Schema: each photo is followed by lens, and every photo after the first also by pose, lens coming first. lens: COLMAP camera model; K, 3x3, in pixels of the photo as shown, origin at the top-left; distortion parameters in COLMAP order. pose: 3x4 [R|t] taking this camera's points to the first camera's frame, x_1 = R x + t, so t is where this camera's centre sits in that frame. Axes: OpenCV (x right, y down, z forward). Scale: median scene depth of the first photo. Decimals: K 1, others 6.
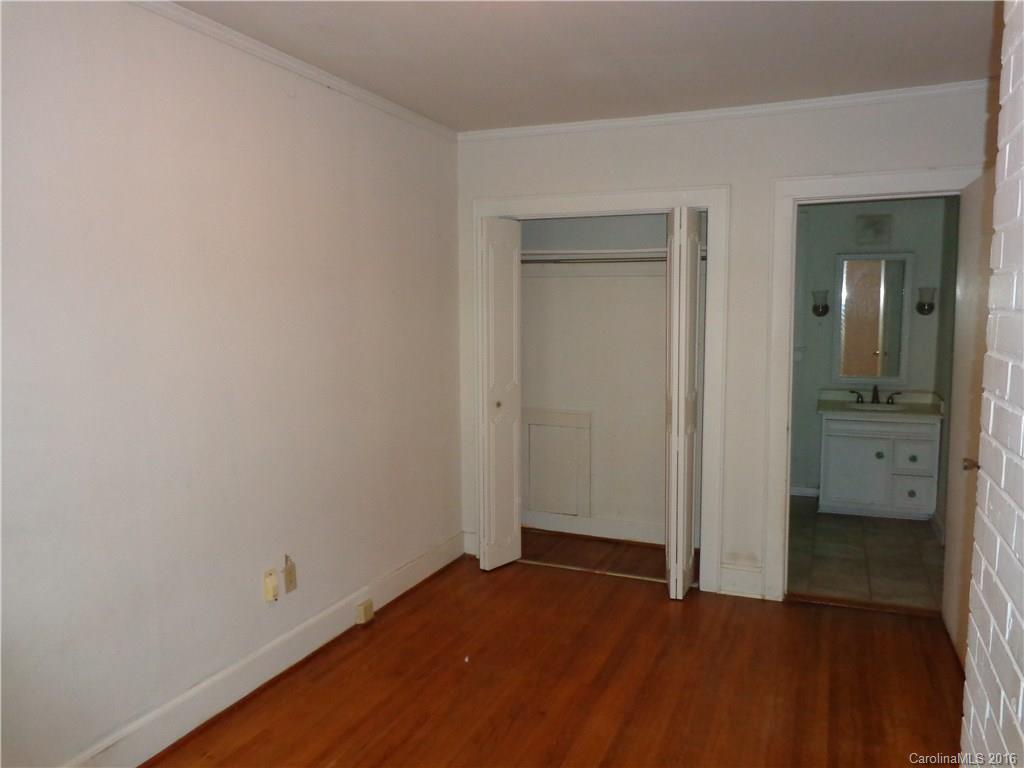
lens RADIAL K [[759.4, 0, 512.0], [0, 759.4, 384.0], [0, 0, 1]] dist [-0.014047, -0.001877]
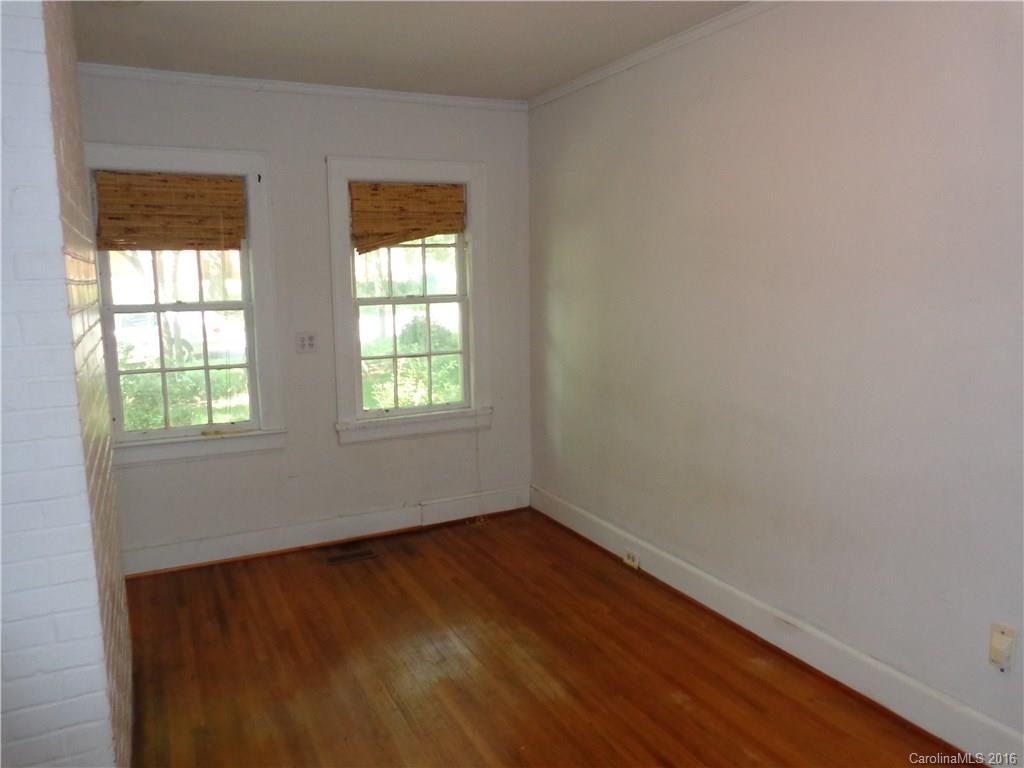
lens RADIAL K [[759.4, 0, 512.0], [0, 759.4, 384.0], [0, 0, 1]] dist [-0.014047, -0.001877]
pose [[-0.653483, 0.124810, -0.746580, 0.570077], [-0.055682, 0.975714, 0.211854, -0.122128], [0.754890, 0.180014, -0.630663, 1.227991]]
